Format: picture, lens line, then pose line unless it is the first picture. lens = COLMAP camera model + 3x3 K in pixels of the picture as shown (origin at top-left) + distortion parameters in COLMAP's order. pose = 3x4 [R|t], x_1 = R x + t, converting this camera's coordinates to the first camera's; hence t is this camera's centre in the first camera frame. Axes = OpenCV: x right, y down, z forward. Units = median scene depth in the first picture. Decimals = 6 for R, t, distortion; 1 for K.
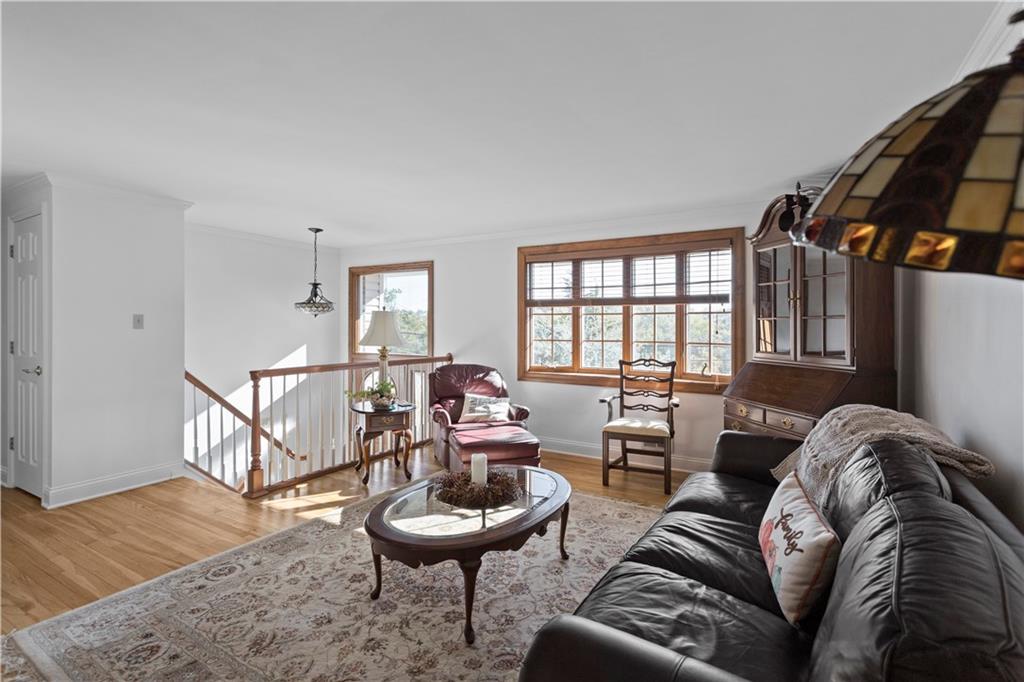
lens RADIAL K [[483.2, 0, 512.0], [0, 483.2, 328.4], [0, 0, 1]] dist [0.003890, 0.000737]
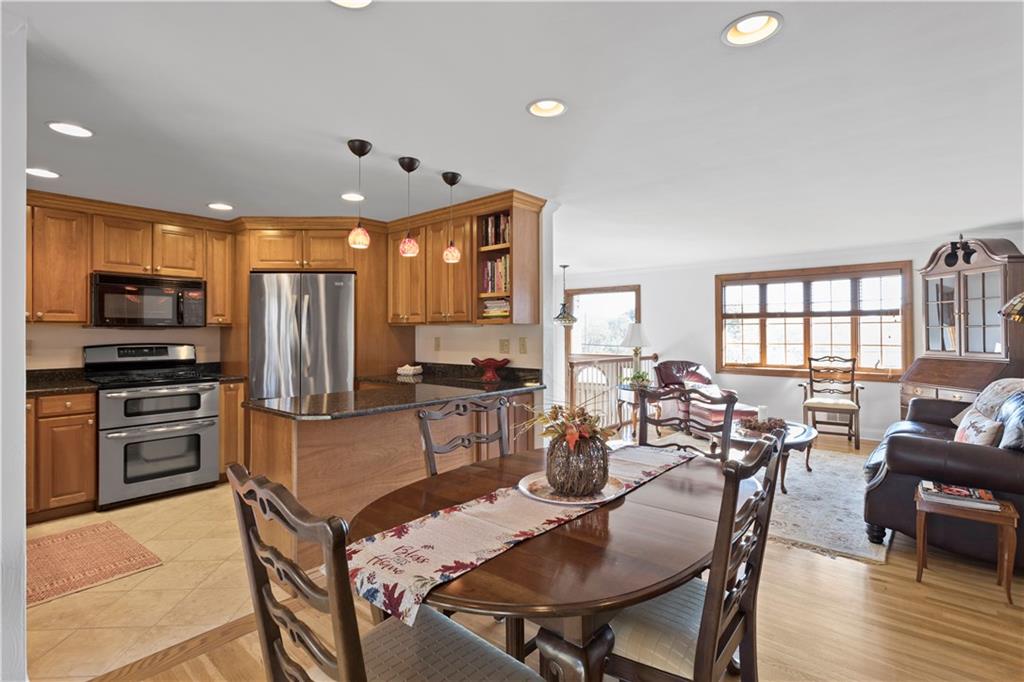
lens RADIAL K [[481.6, 0, 513.9], [0, 481.6, 332.1], [0, 0, 1]] dist [0.004734, 0.000278]
pose [[0.985220, -0.005474, -0.171205, -0.365831], [0.004579, 0.999974, -0.005619, -0.002585], [0.171231, 0.004752, 0.985219, -0.498898]]
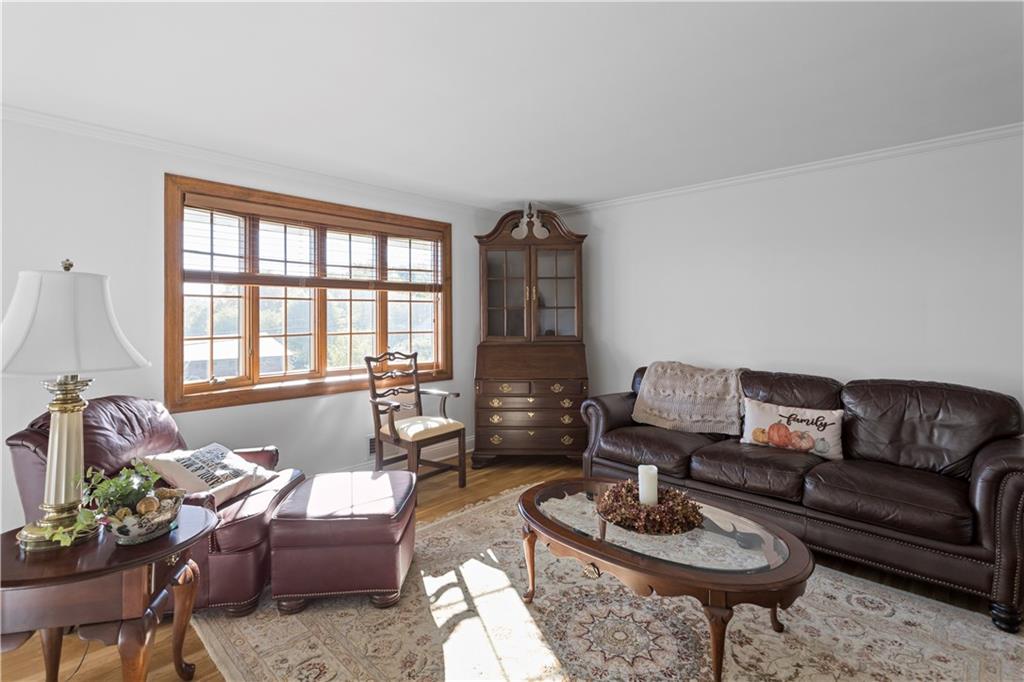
lens RADIAL K [[490.8, 0, 509.5], [0, 490.8, 309.7], [0, 0, 1]] dist [-0.000548, 0.000120]
pose [[0.201458, 0.000784, 0.979497, -0.533200], [-0.001290, 0.999999, -0.000536, -0.013722], [-0.979496, -0.001155, 0.201459, 0.589728]]
